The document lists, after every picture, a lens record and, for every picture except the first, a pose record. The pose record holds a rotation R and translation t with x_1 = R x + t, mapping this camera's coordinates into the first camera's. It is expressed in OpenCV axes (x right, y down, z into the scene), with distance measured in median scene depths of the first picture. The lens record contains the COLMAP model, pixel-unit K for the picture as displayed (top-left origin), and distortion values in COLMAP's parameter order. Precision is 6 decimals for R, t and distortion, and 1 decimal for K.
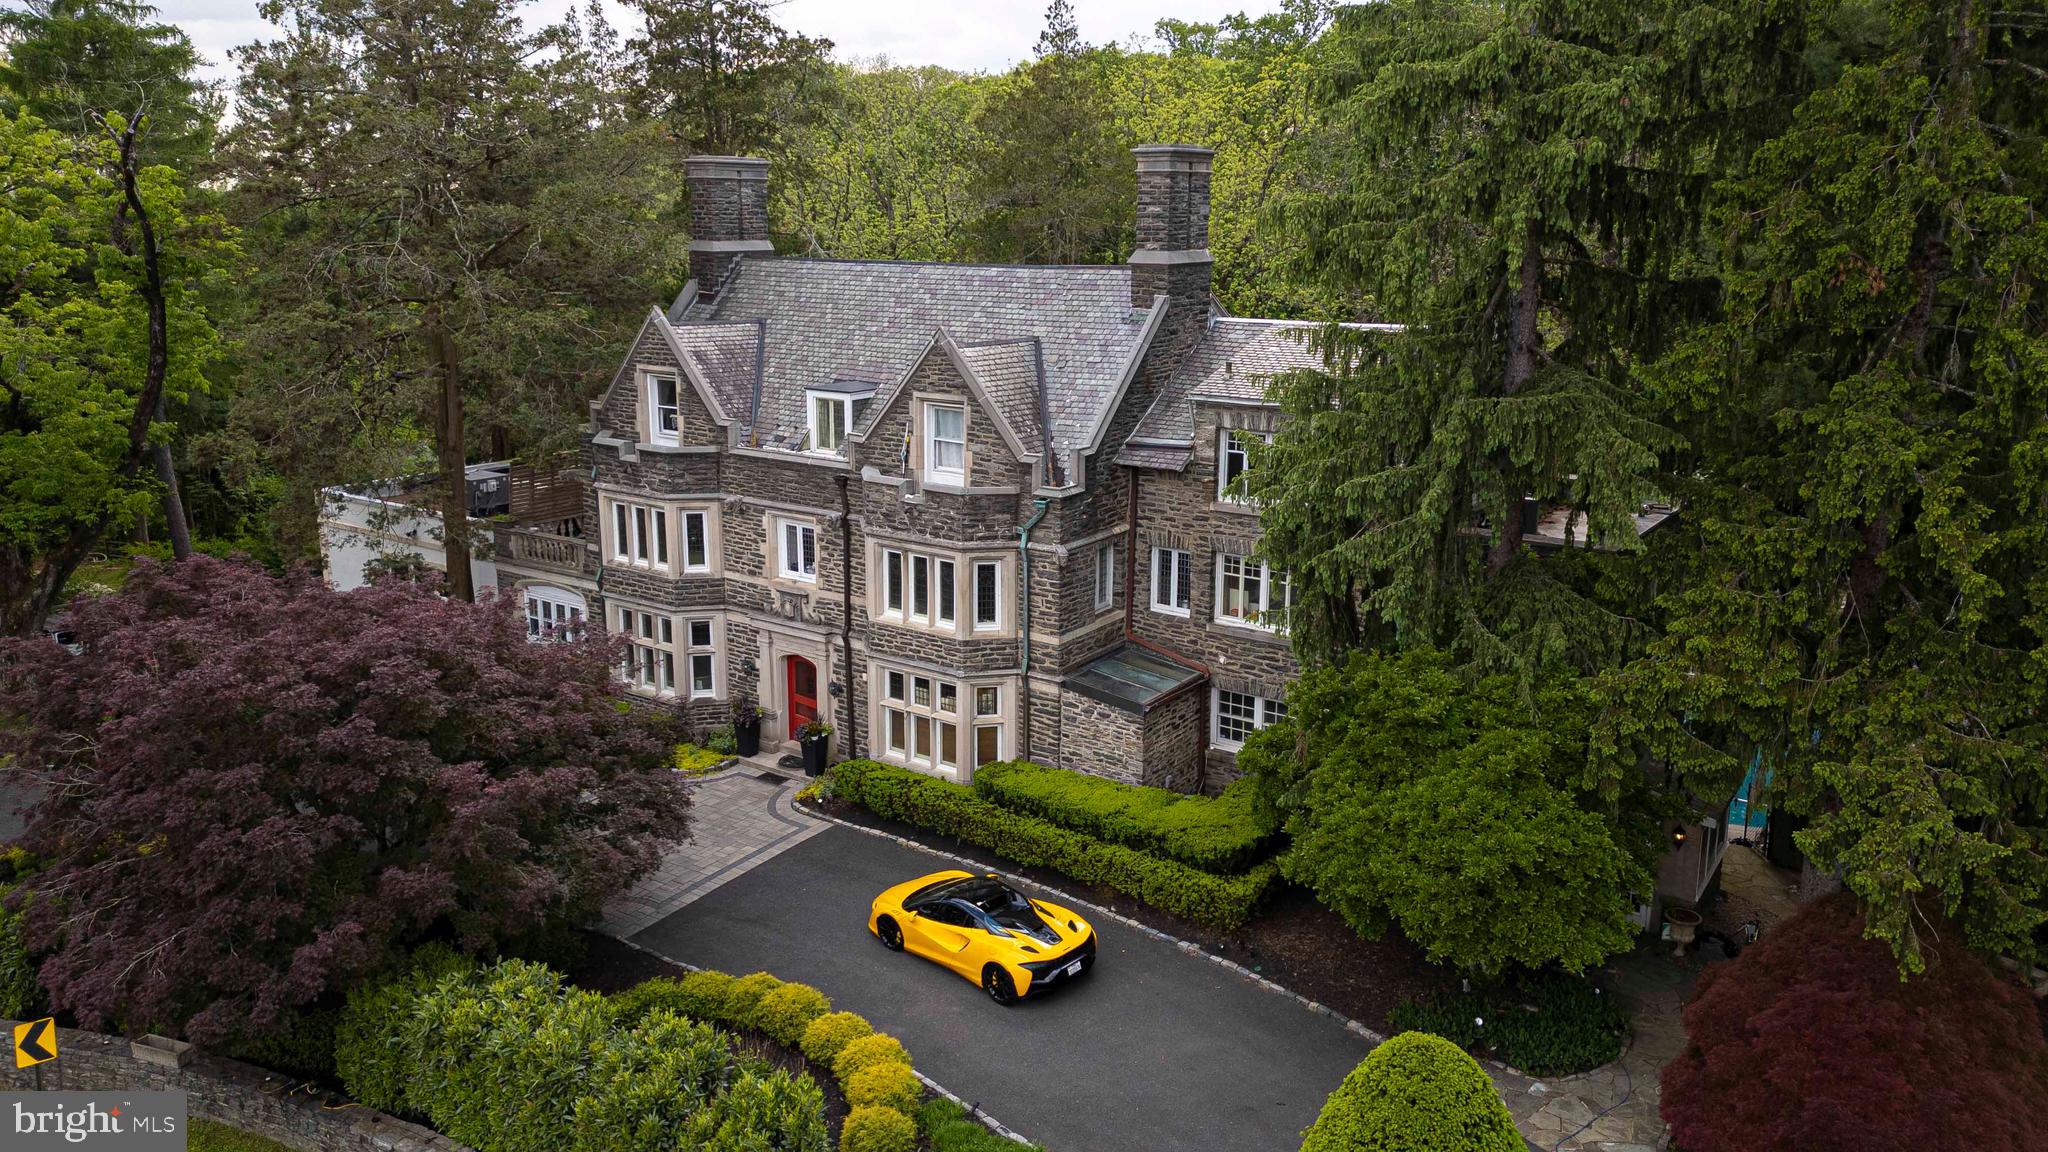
lens RADIAL K [[1469.0, 0, 1018.3], [0, 1469.0, 543.5], [0, 0, 1]] dist [0.078864, -0.053730]
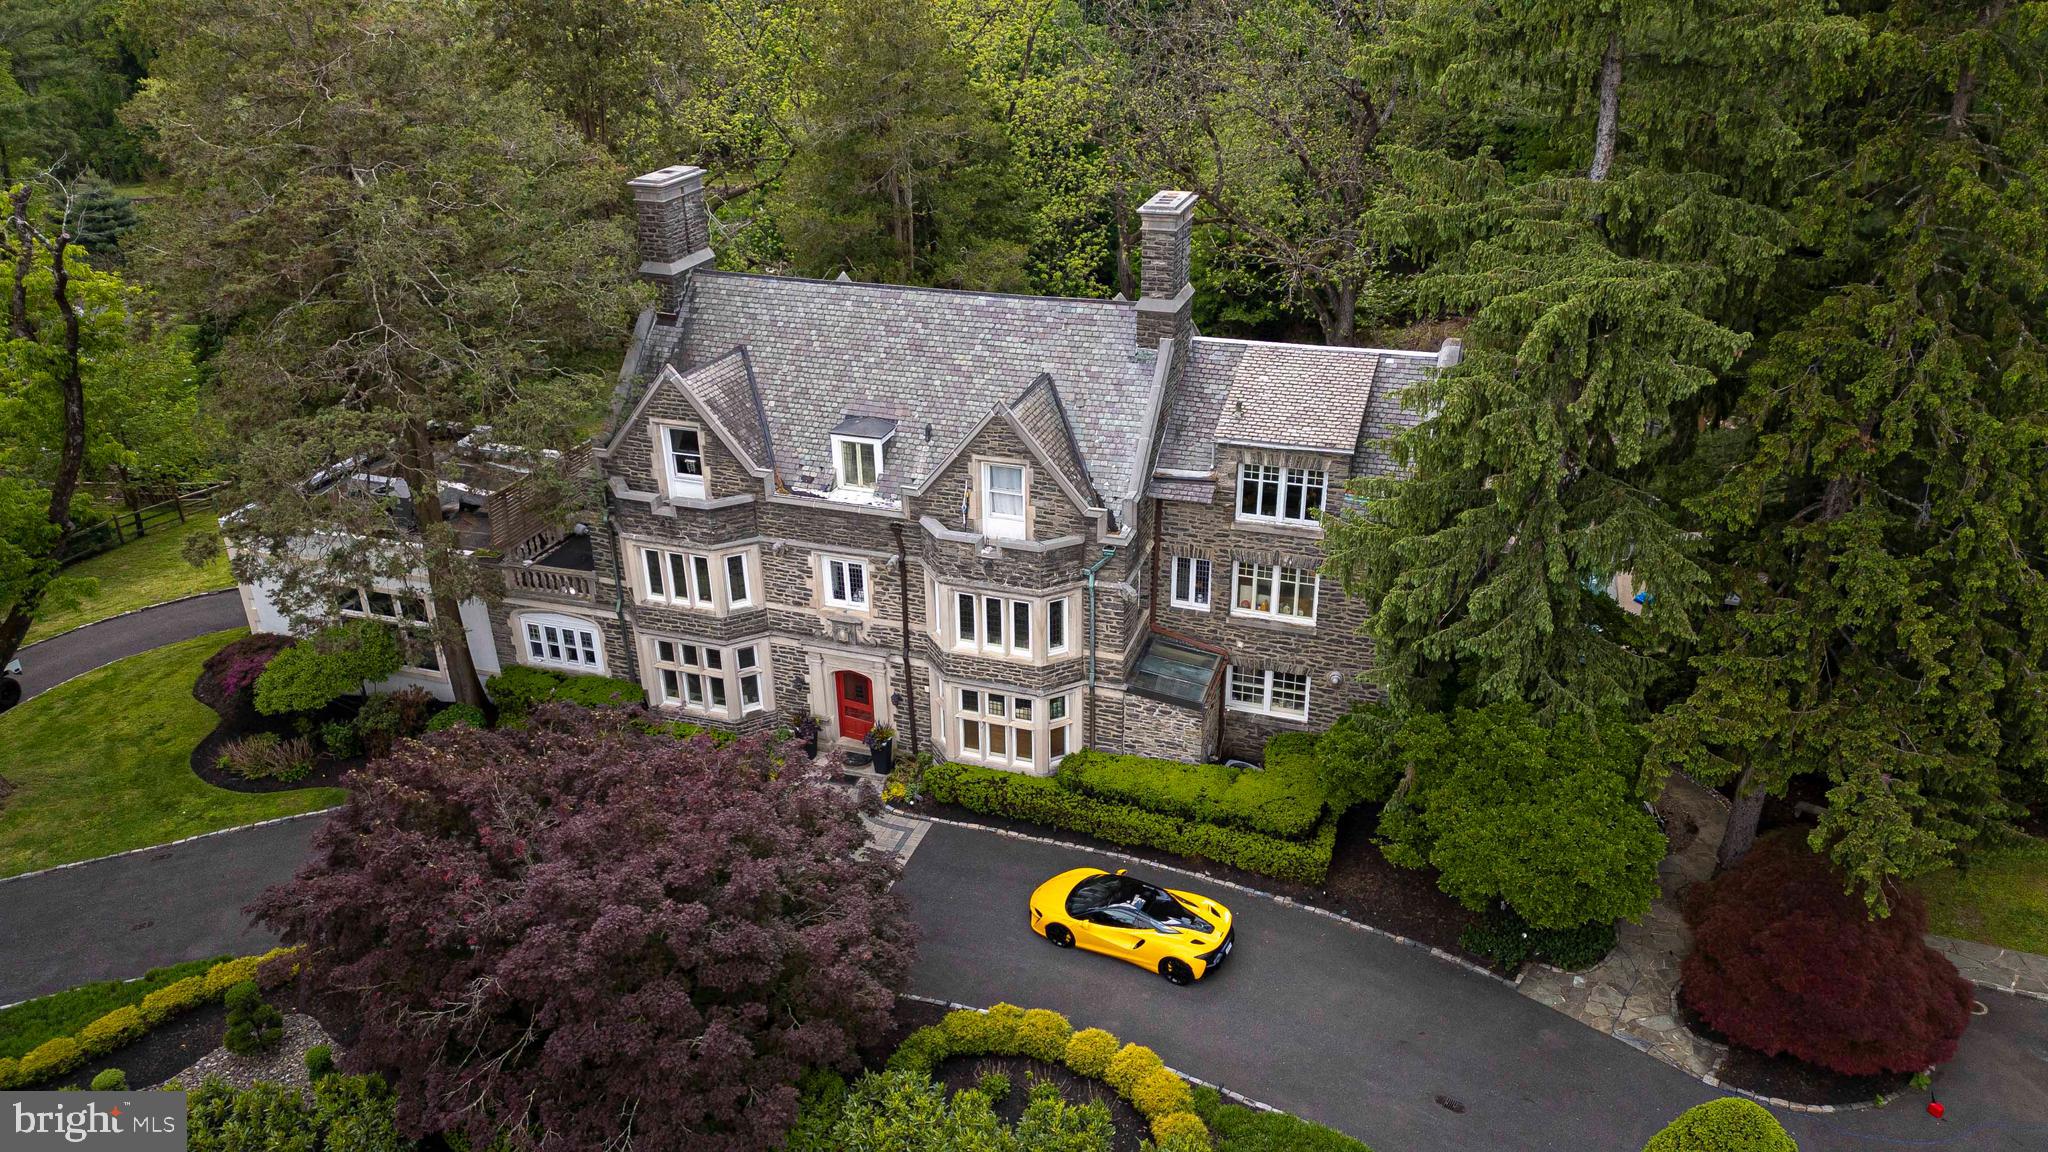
lens RADIAL K [[1427.7, 0, 1019.4], [0, 1427.7, 590.0], [0, 0, 1]] dist [0.100475, -0.102206]
pose [[0.958959, -0.141470, 0.245730, -0.318027], [0.080773, 0.967029, 0.241516, -0.262934], [-0.271795, -0.211756, 0.938769, -0.047485]]
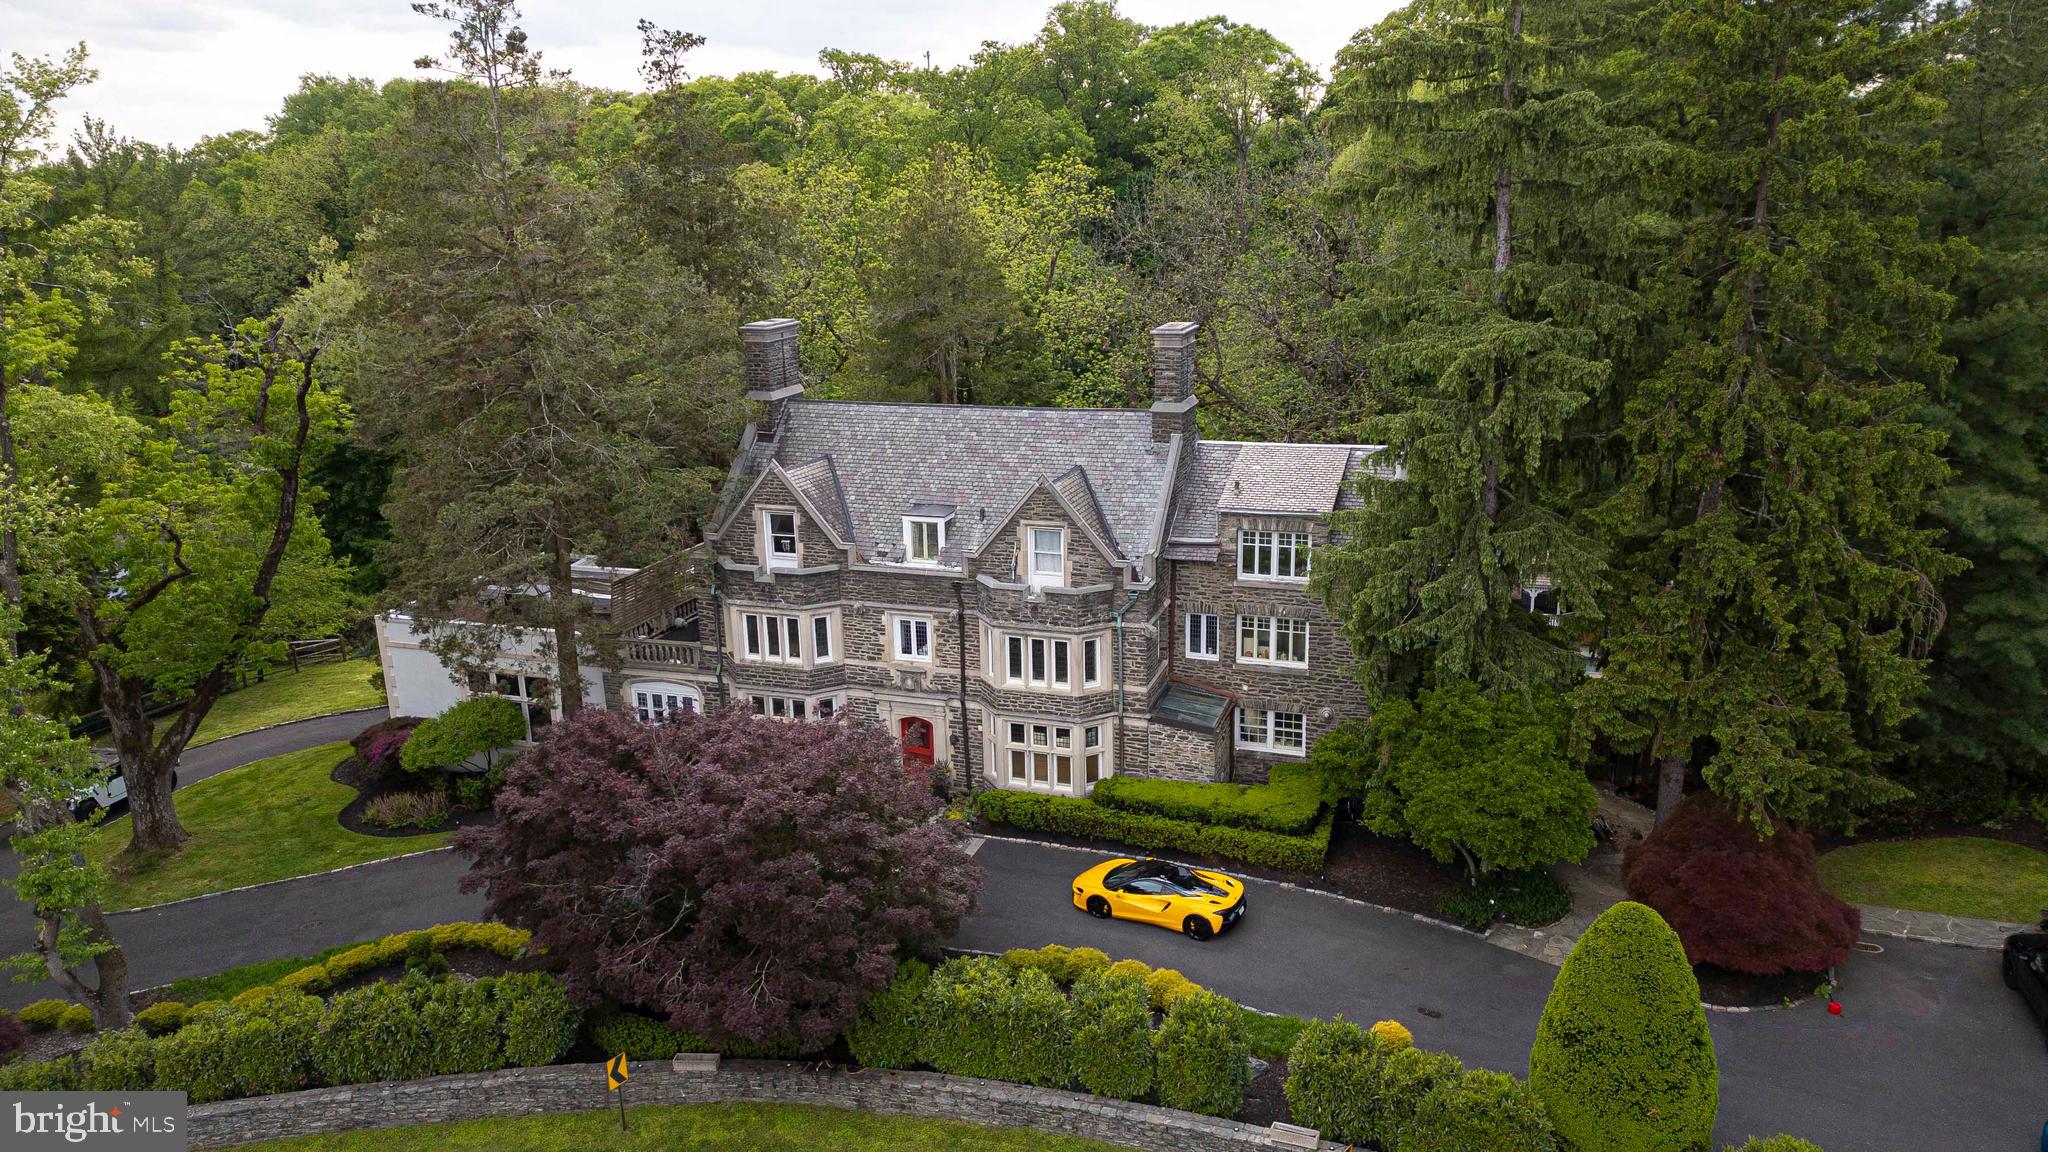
lens RADIAL K [[1427.7, 0, 1019.4], [0, 1427.7, 590.0], [0, 0, 1]] dist [0.100475, -0.102206]
pose [[0.960627, -0.100748, 0.258933, -0.423628], [0.086899, 0.994132, 0.064416, -0.124430], [-0.263904, -0.039378, 0.963745, -0.283062]]
